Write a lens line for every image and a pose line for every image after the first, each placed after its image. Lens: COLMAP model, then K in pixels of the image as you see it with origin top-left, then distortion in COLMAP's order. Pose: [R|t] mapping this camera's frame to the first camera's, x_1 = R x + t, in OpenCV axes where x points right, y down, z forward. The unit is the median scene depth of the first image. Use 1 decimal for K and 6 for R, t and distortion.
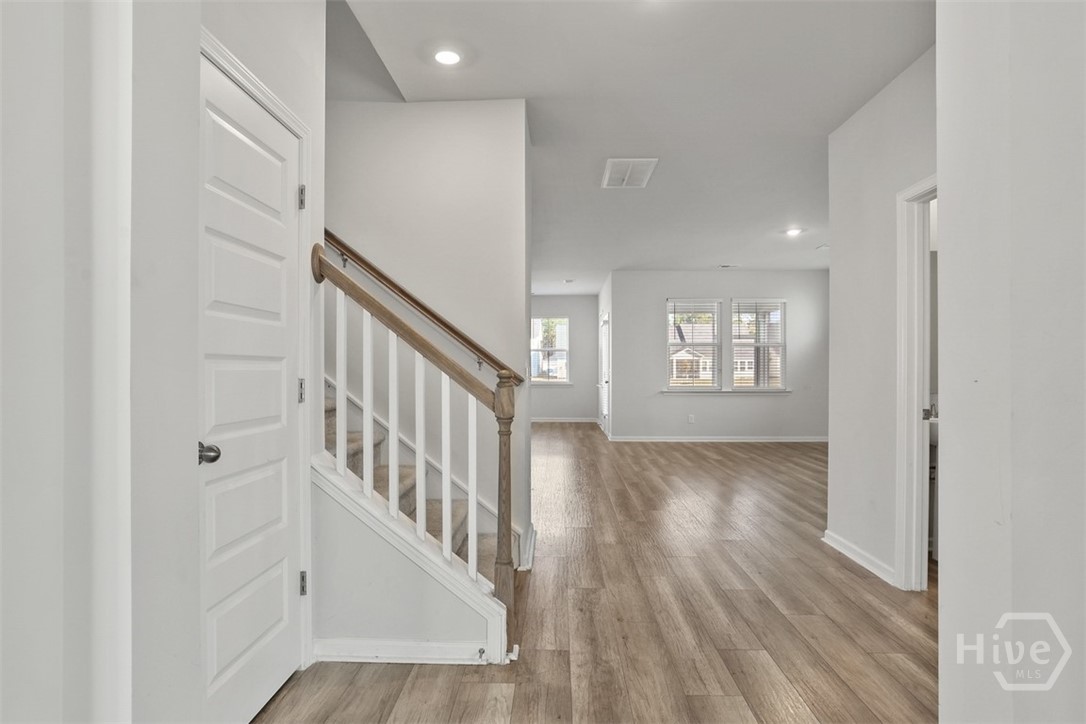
lens RADIAL K [[590.2, 0, 546.7], [0, 590.2, 362.4], [0, 0, 1]] dist [-0.016961, 0.000874]
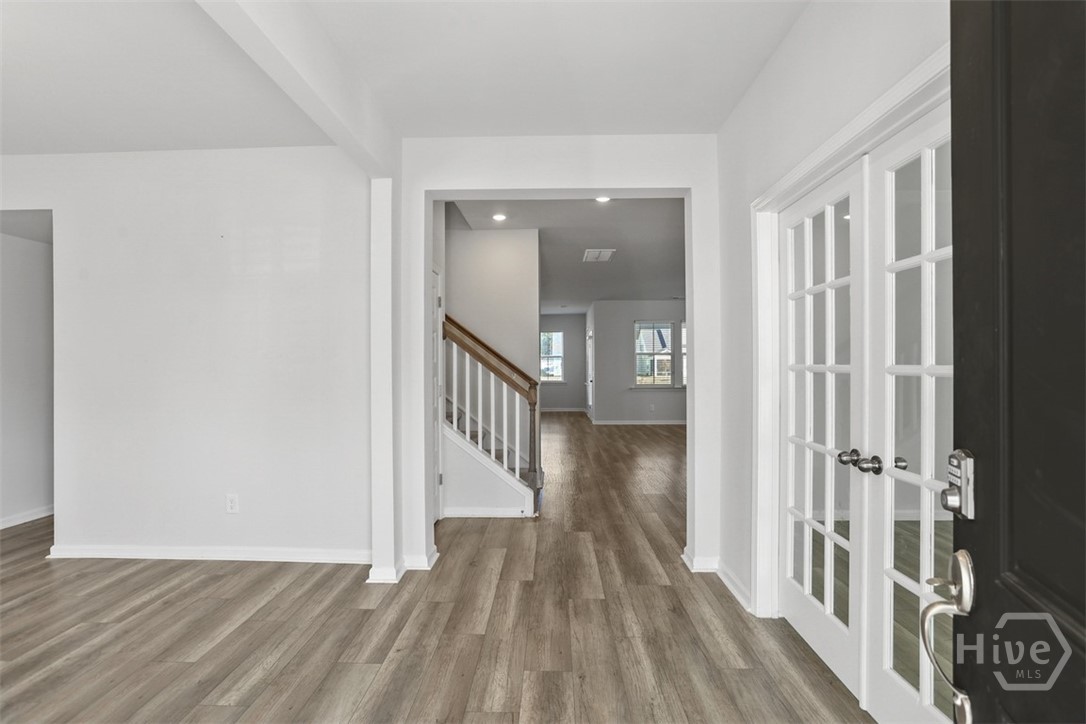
lens RADIAL K [[530.0, 0, 540.9], [0, 530.0, 366.7], [0, 0, 1]] dist [0.001682, -0.000205]
pose [[0.999974, -0.003479, -0.006310, -0.006381], [0.003546, 0.999938, 0.010576, -0.013010], [0.006273, -0.010598, 0.999924, -0.215374]]
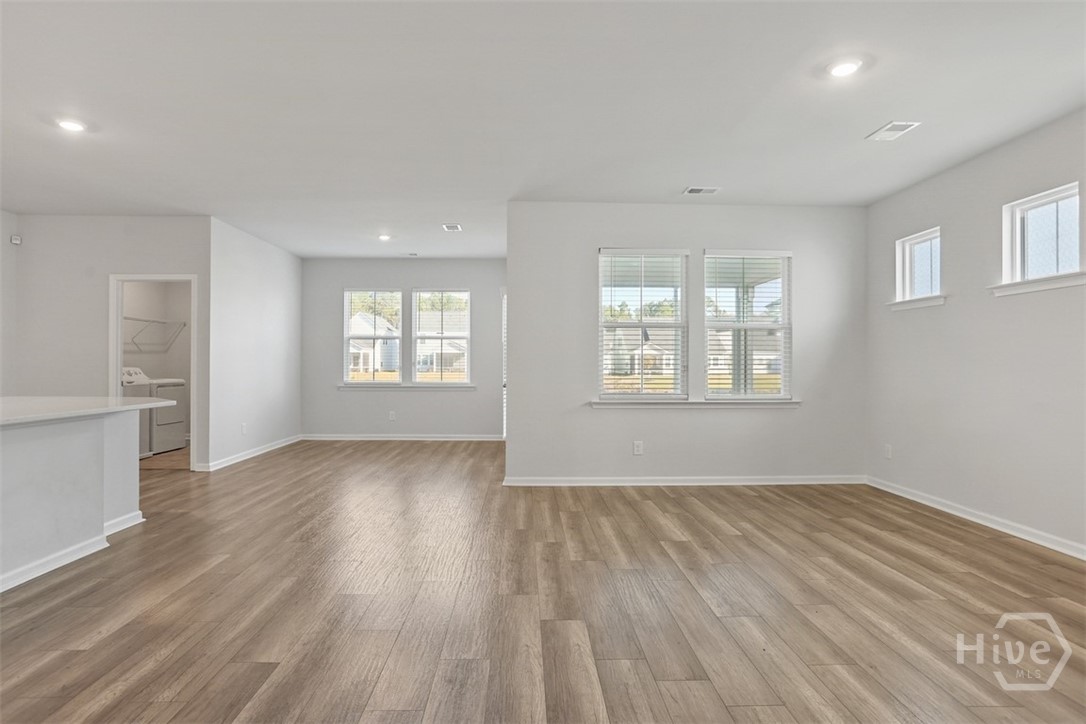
lens RADIAL K [[590.2, 0, 540.2], [0, 590.2, 364.0], [0, 0, 1]] dist [-0.016961, 0.000874]
pose [[0.998871, 0.004287, 0.047318, 0.107621], [-0.004783, 0.999935, 0.010365, 0.003512], [-0.047271, -0.010579, 0.998826, 0.373087]]
